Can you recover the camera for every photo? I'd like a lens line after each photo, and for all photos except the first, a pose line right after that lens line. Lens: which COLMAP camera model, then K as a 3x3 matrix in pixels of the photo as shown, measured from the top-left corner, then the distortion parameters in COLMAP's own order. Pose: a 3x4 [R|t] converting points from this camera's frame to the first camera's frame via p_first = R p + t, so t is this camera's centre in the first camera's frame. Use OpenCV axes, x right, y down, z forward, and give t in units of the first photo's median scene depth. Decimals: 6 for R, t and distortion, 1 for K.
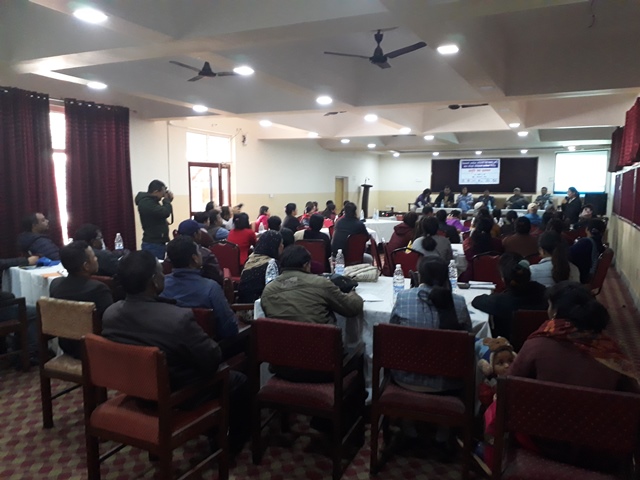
lens RADIAL K [[503.9, 0, 319.9], [0, 503.9, 241.3], [0, 0, 1]] dist [0.012881, -0.001658]
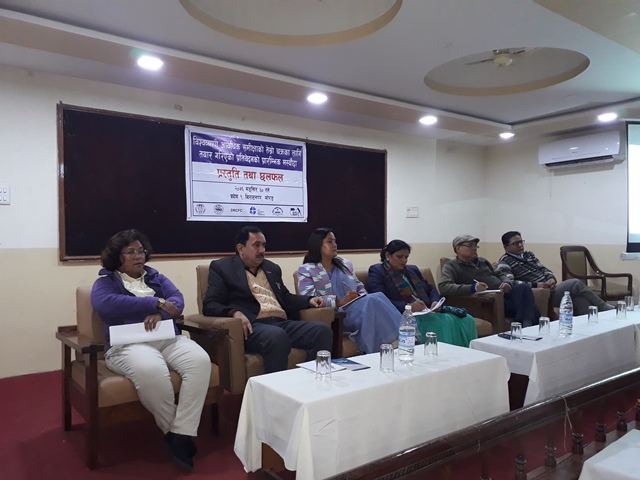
lens RADIAL K [[503.9, 0, 319.7], [0, 503.9, 239.4], [0, 0, 1]] dist [0.012881, -0.001658]
pose [[0.440637, 0.002484, 0.897682, 0.076451], [0.101248, 0.993478, -0.052448, -0.084732], [-0.891957, 0.113999, 0.437512, 0.842527]]
